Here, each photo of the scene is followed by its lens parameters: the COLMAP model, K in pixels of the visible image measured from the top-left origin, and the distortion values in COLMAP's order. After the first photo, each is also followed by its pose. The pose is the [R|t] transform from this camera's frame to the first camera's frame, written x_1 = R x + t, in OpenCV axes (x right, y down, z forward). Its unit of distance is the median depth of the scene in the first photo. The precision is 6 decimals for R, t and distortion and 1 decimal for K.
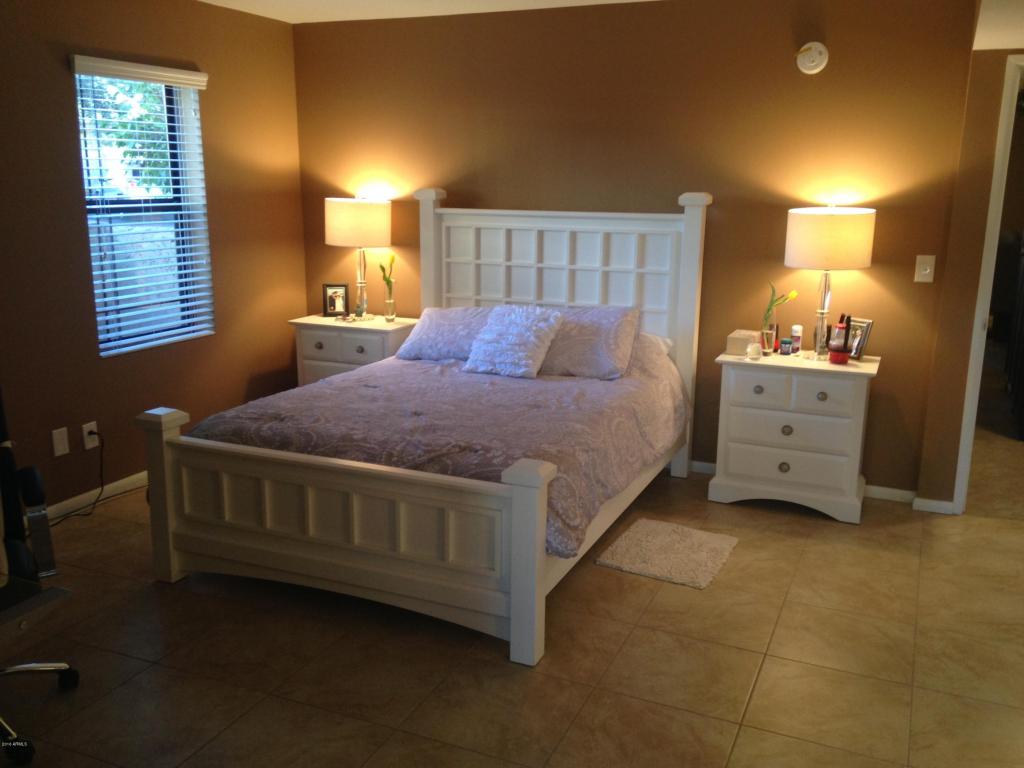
lens RADIAL K [[929.9, 0, 512.0], [0, 929.9, 384.0], [0, 0, 1]] dist [0.116899, -0.310207]
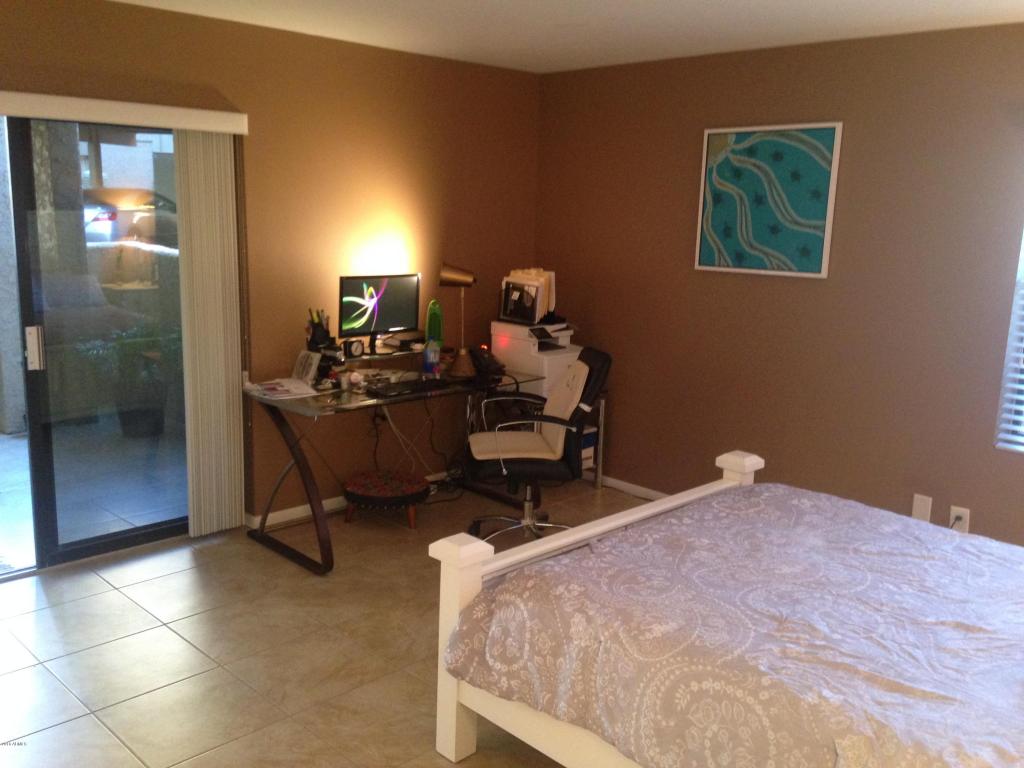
lens RADIAL K [[929.9, 0, 512.0], [0, 929.9, 384.0], [0, 0, 1]] dist [0.116899, -0.310207]
pose [[-0.371828, 0.158911, -0.914599, 0.665283], [-0.242110, 0.934539, 0.260805, -0.252695], [0.896173, 0.318408, -0.309014, 1.035756]]
